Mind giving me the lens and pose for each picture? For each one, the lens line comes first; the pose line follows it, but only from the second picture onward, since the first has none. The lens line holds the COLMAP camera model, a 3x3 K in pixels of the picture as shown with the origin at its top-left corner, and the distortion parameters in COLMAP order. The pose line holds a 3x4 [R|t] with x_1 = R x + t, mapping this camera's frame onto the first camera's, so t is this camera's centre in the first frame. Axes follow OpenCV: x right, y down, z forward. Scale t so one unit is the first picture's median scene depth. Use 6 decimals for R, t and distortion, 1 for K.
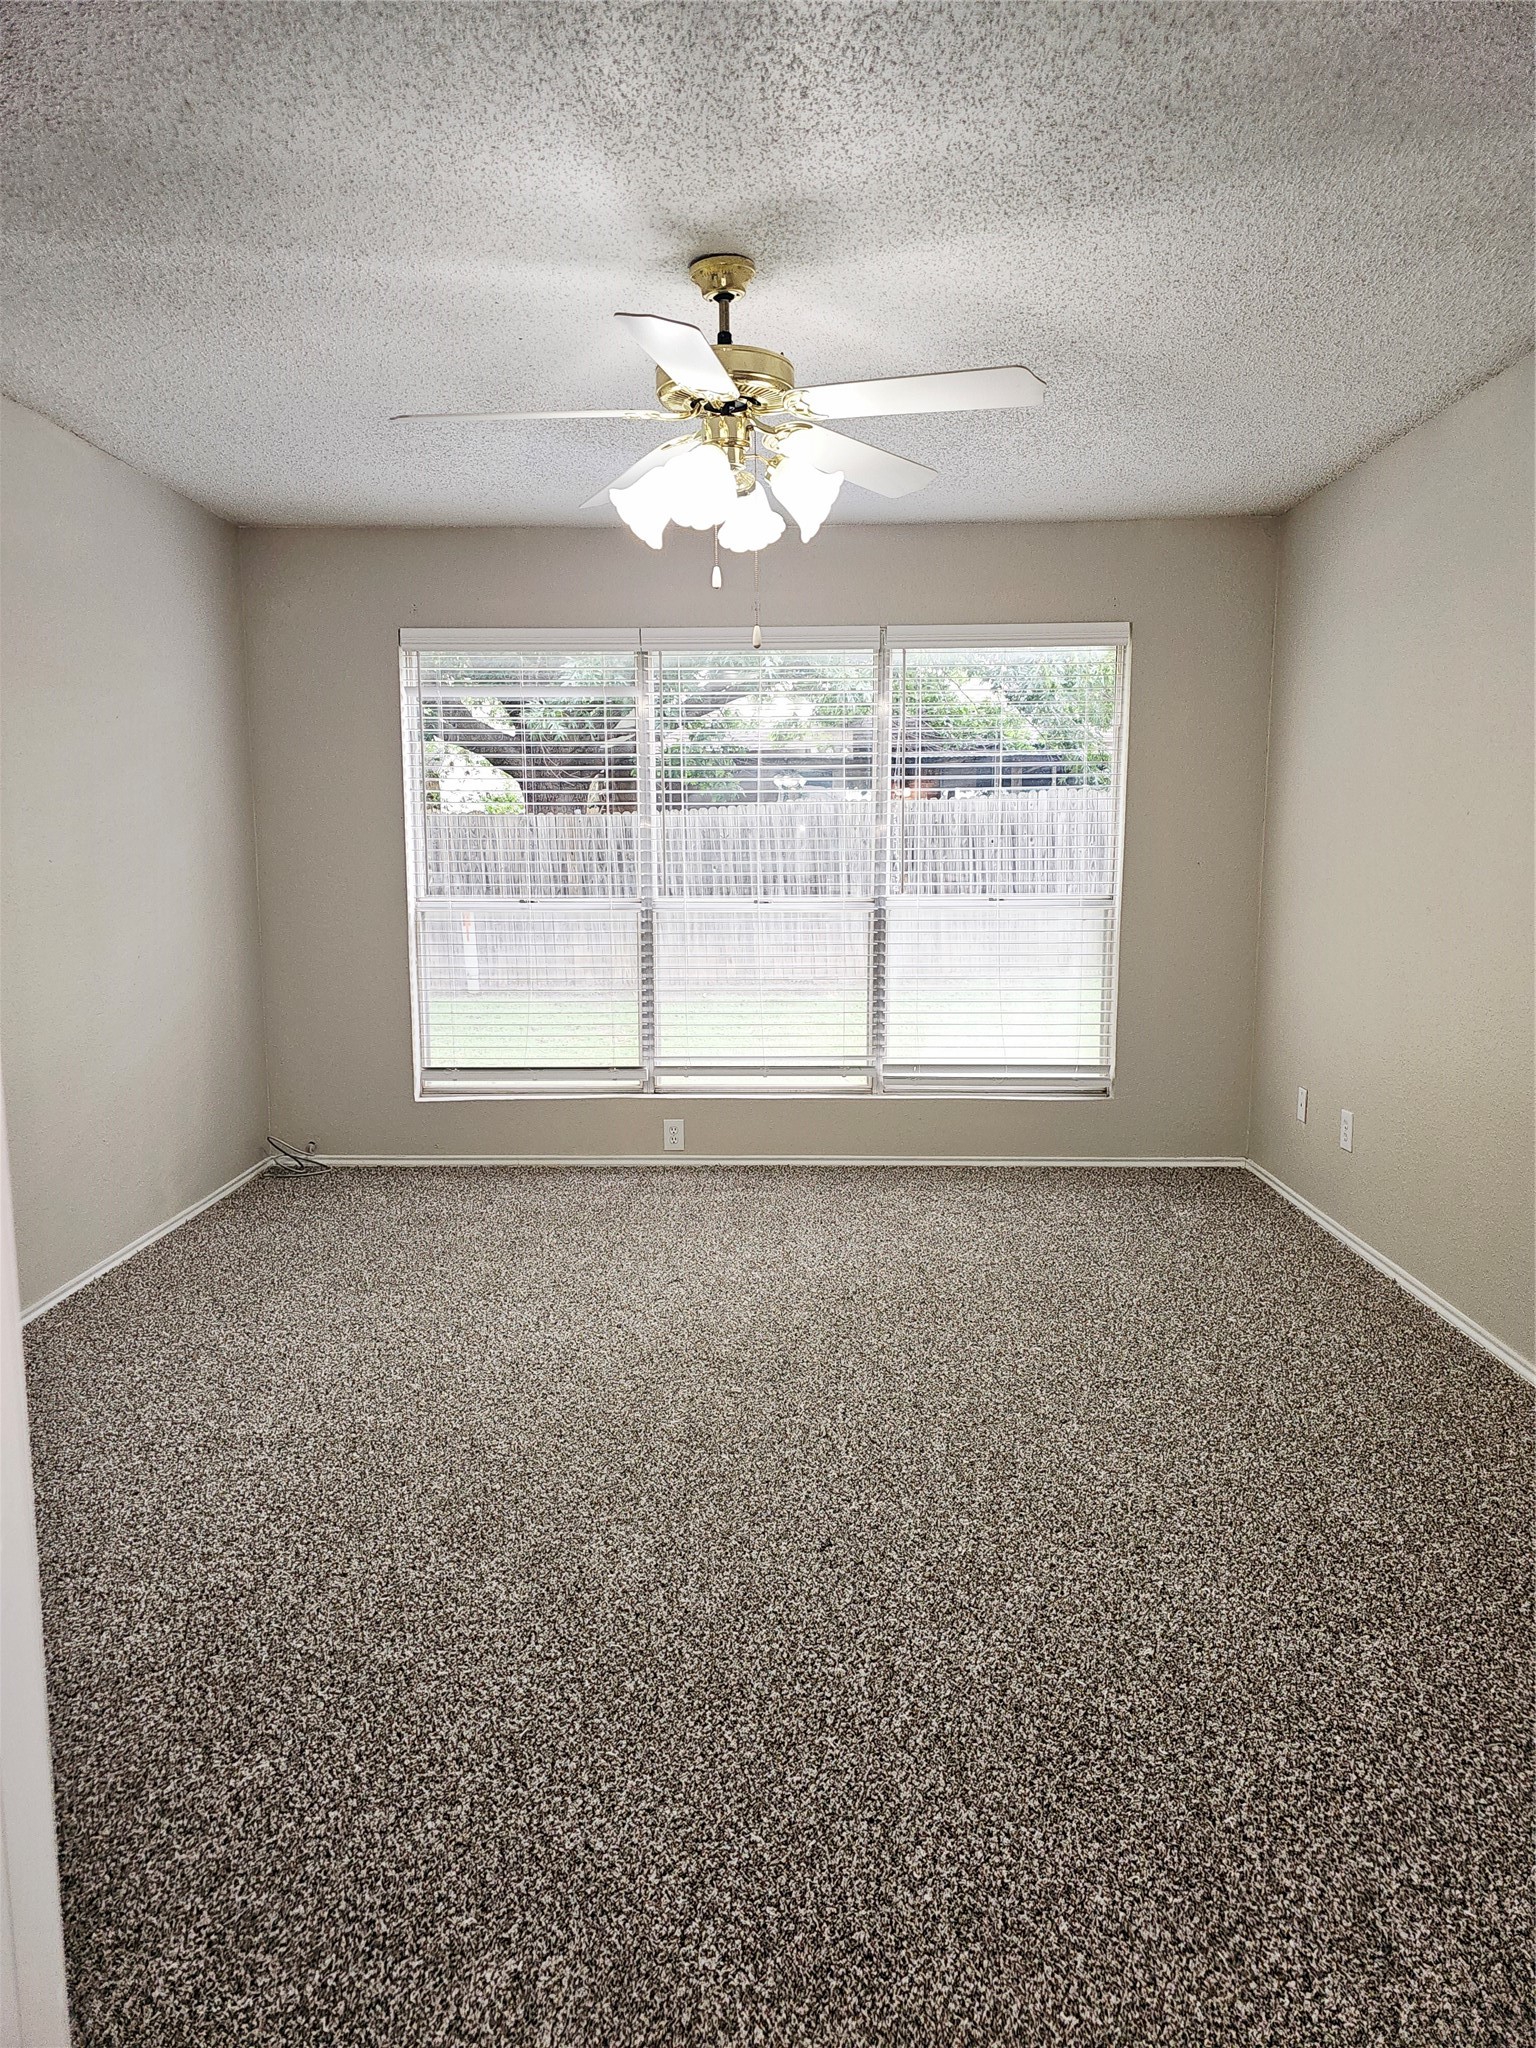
lens RADIAL K [[1371.9, 0, 780.0], [0, 1371.9, 1020.8], [0, 0, 1]] dist [0.061442, -0.050382]
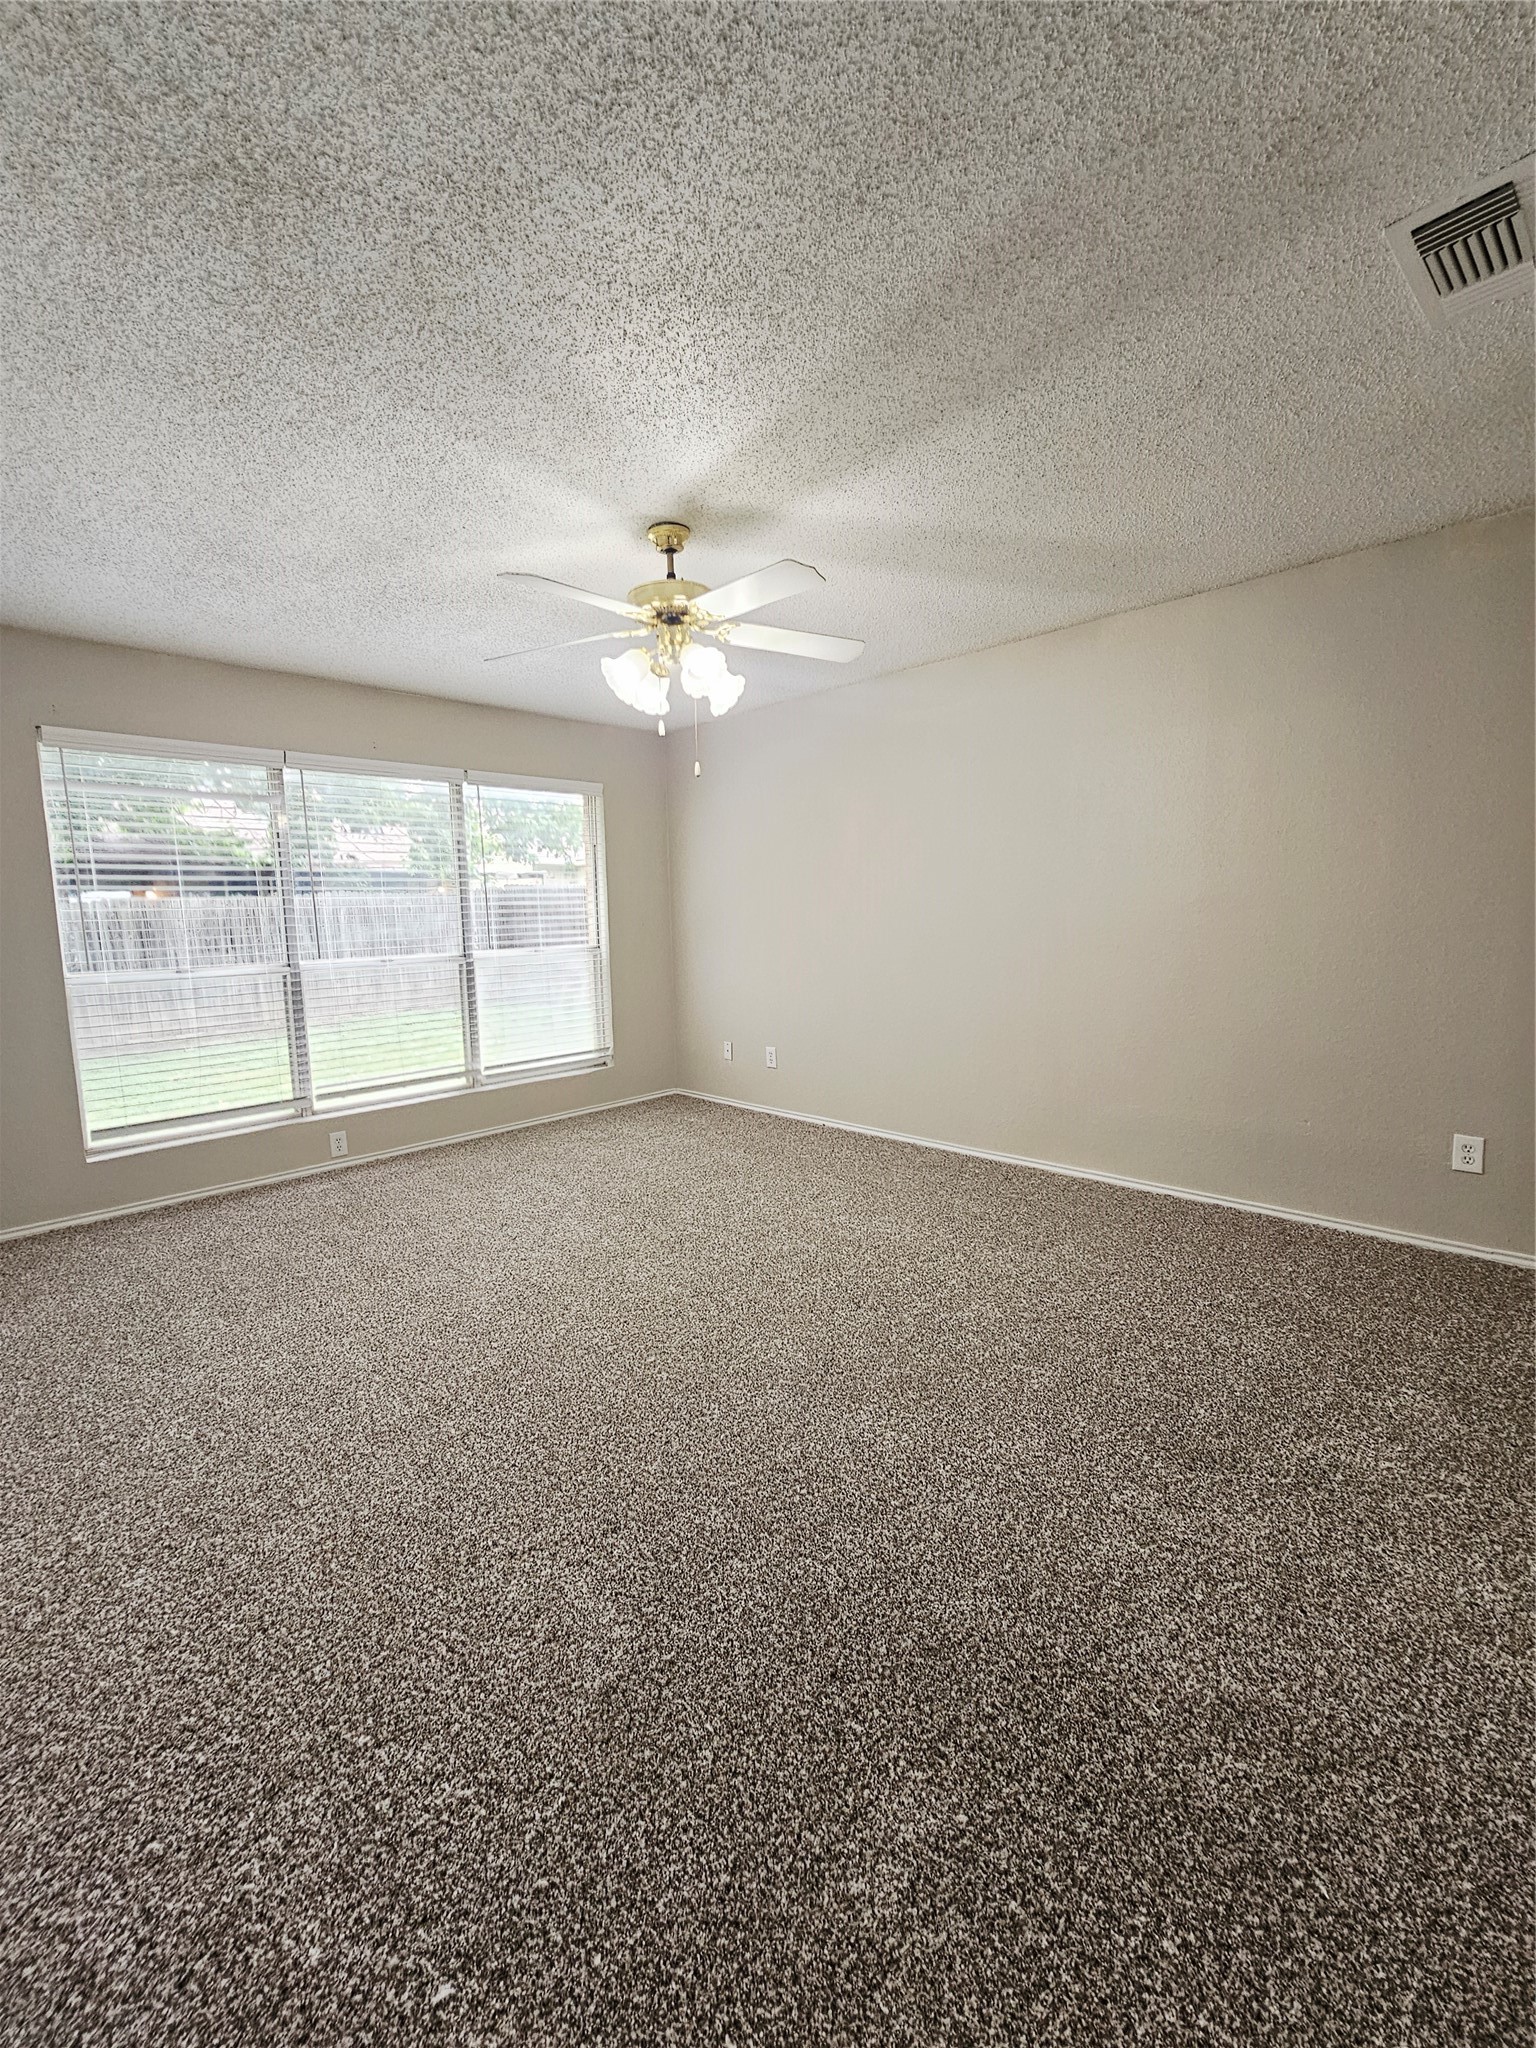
lens RADIAL K [[840.5, 0, 764.0], [0, 840.5, 1024.7], [0, 0, 1]] dist [-0.001292, 0.000420]
pose [[0.692221, -0.110549, 0.713168, -0.465899], [0.121211, 0.991970, 0.036115, -0.010928], [-0.711434, 0.061445, 0.700062, 0.201554]]
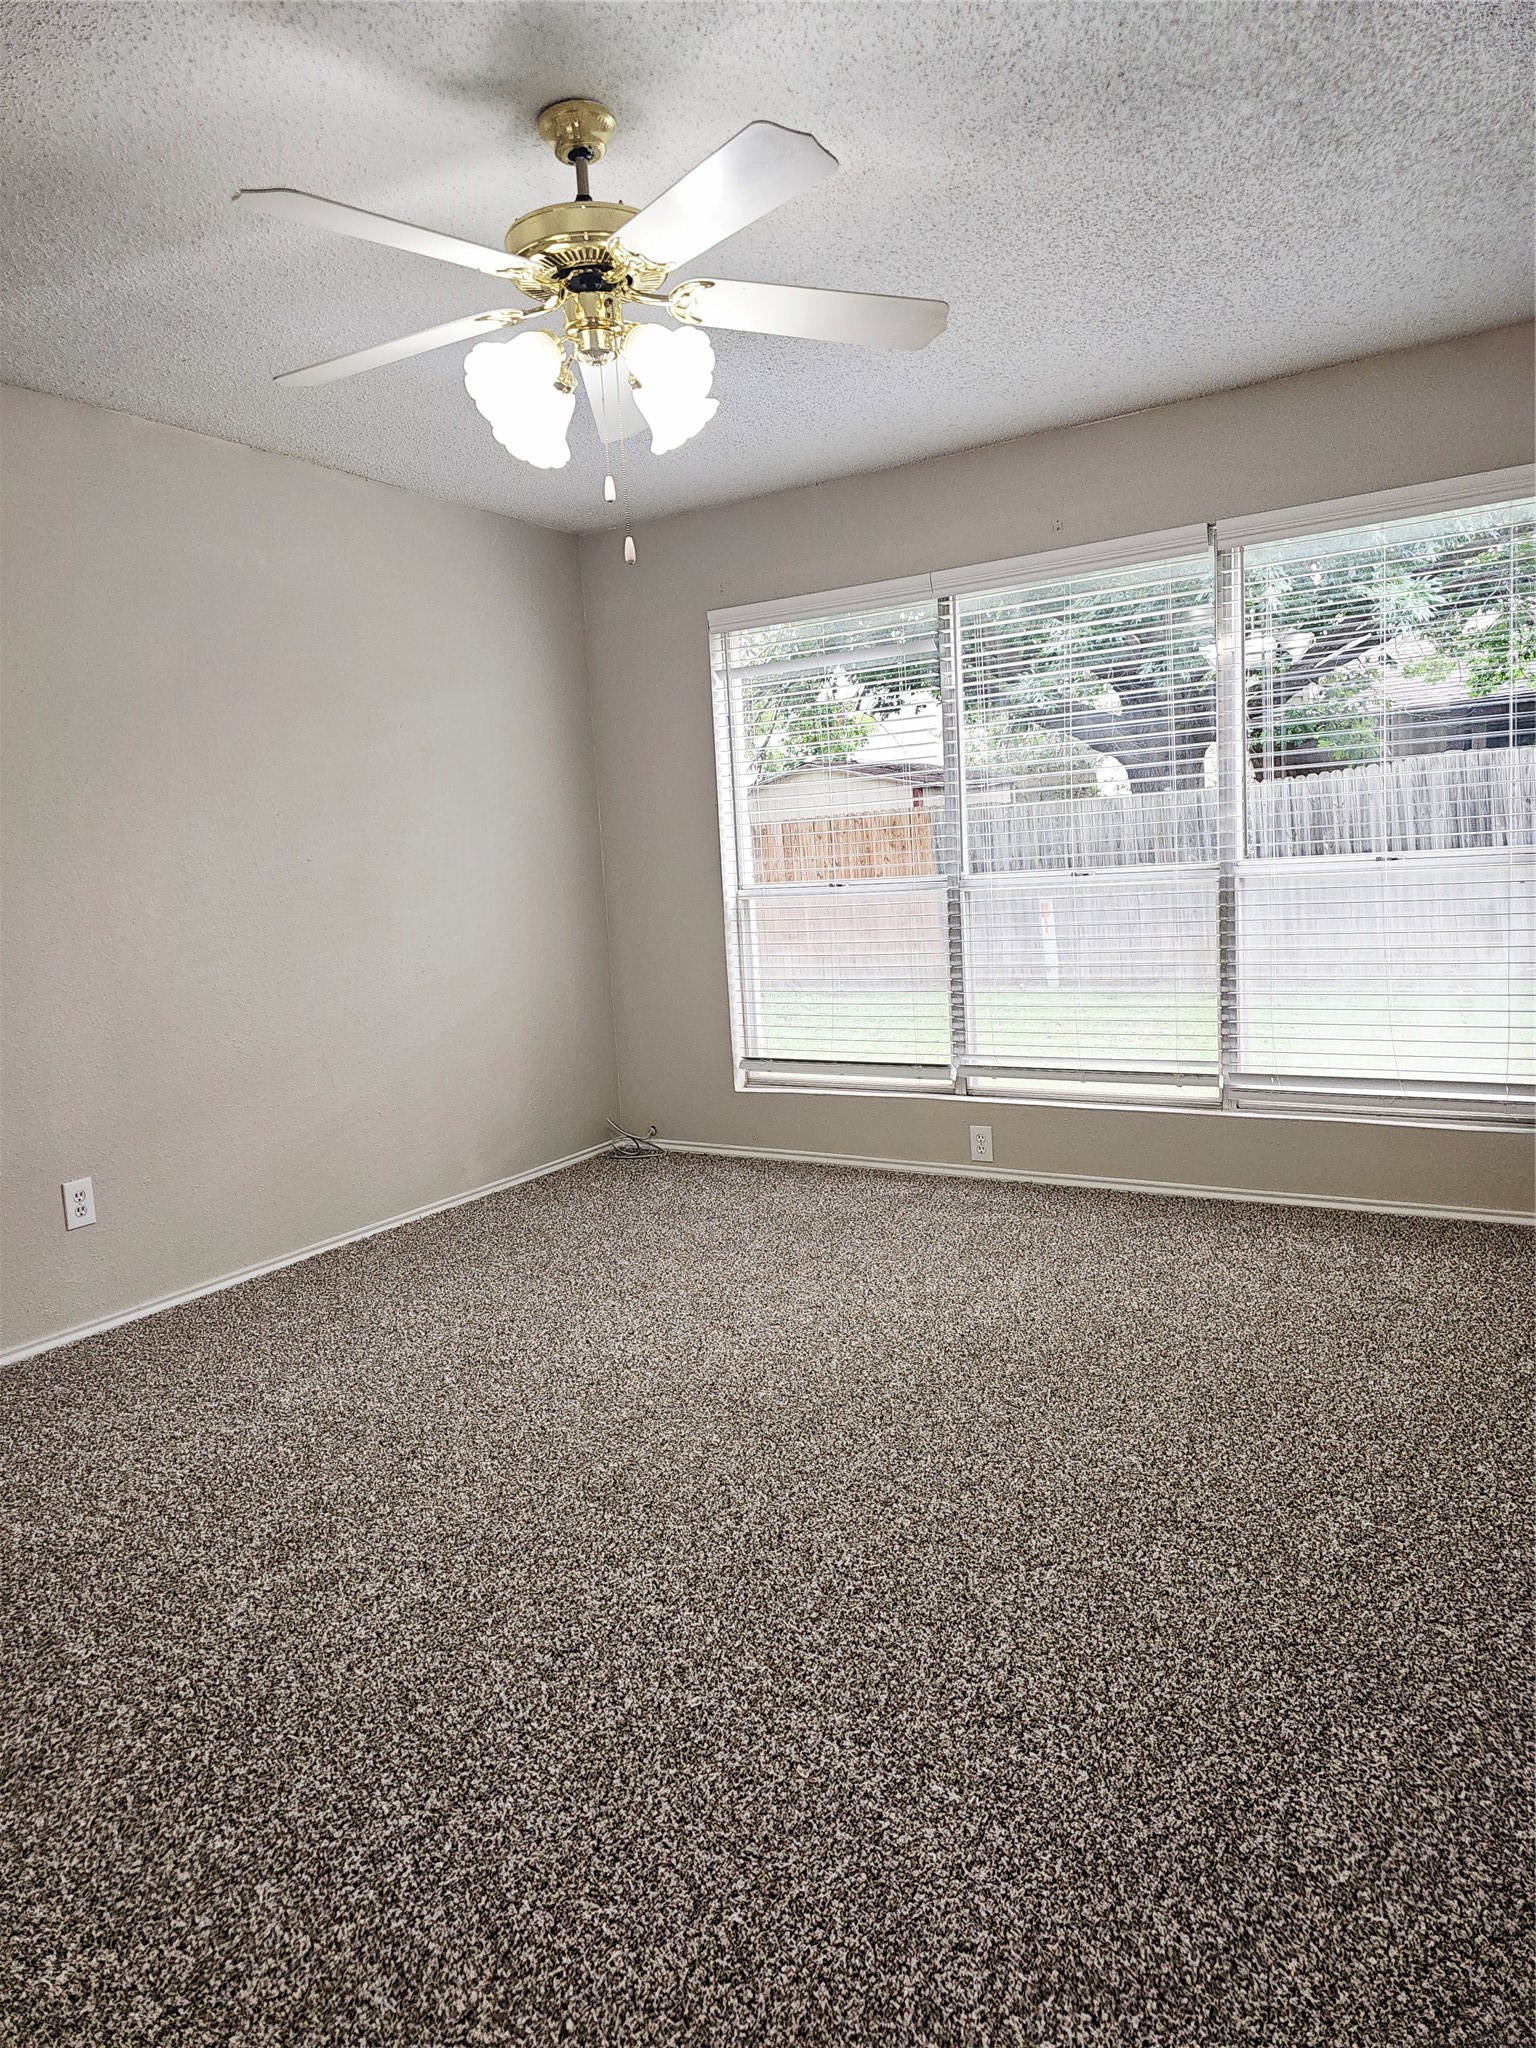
lens RADIAL K [[1371.9, 0, 760.3], [0, 1371.9, 1032.9], [0, 0, 1]] dist [0.061442, -0.050382]
pose [[0.854801, 0.022489, -0.518469, 0.341043], [-0.015297, 0.999718, 0.018143, -0.002291], [0.518731, -0.007577, 0.854904, 0.222280]]
